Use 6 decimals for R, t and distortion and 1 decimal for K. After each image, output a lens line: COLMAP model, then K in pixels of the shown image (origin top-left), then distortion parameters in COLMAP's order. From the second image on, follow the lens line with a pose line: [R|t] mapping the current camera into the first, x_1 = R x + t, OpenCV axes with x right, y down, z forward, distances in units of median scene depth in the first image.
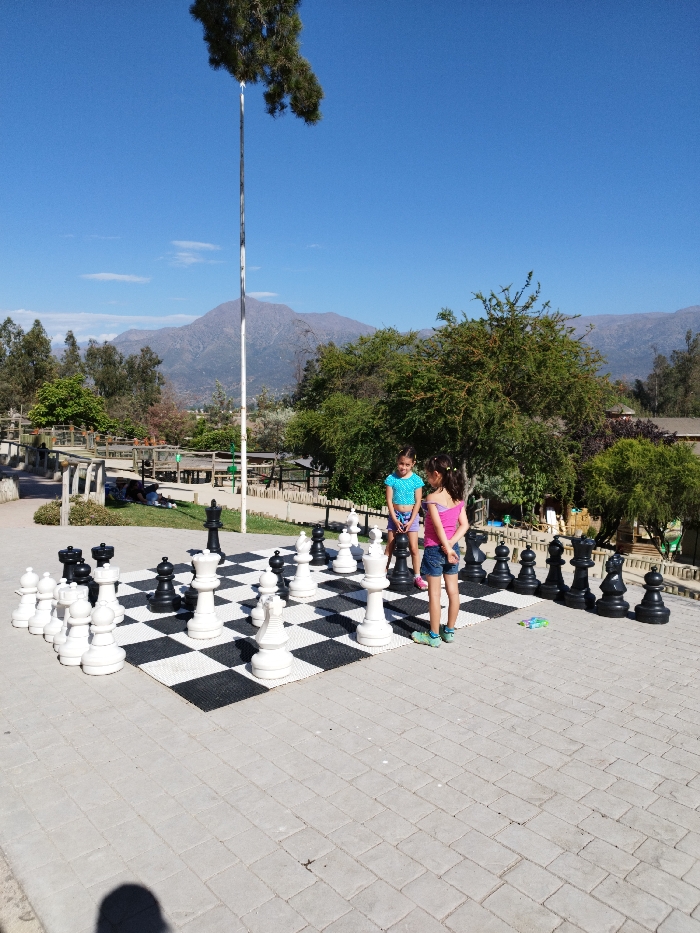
lens RADIAL K [[654.0, 0, 333.3], [0, 654.0, 433.6], [0, 0, 1]] dist [0.007512, -0.002558]
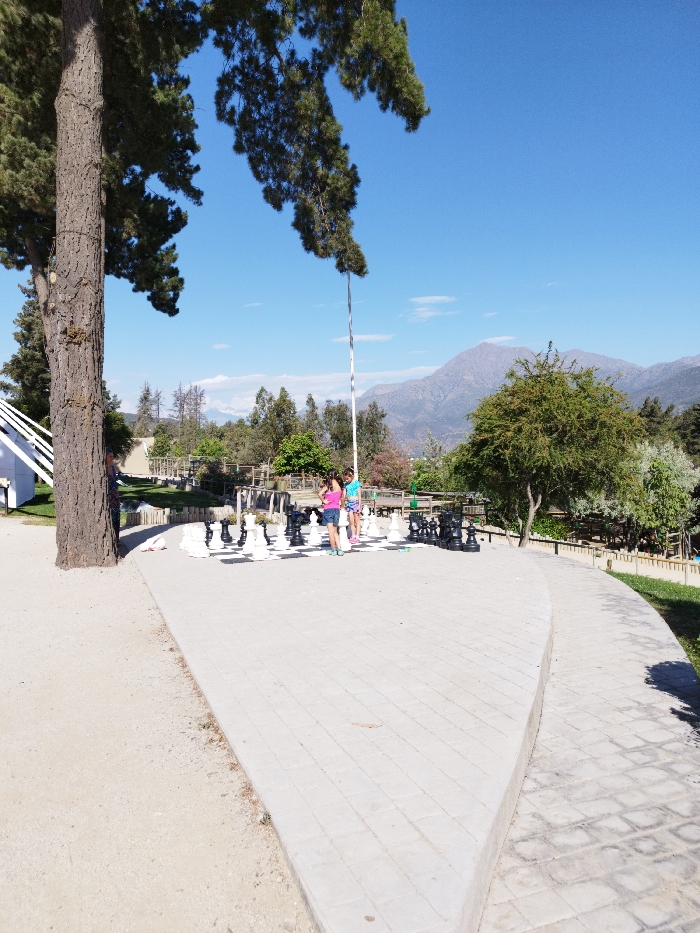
lens RADIAL K [[654.0, 0, 350.7], [0, 654.0, 467.0], [0, 0, 1]] dist [0.007512, -0.002558]
pose [[0.937922, -0.036534, -0.344917, 0.081724], [0.029612, 0.999241, -0.025318, 0.007784], [0.345580, 0.013532, 0.938292, -0.092030]]
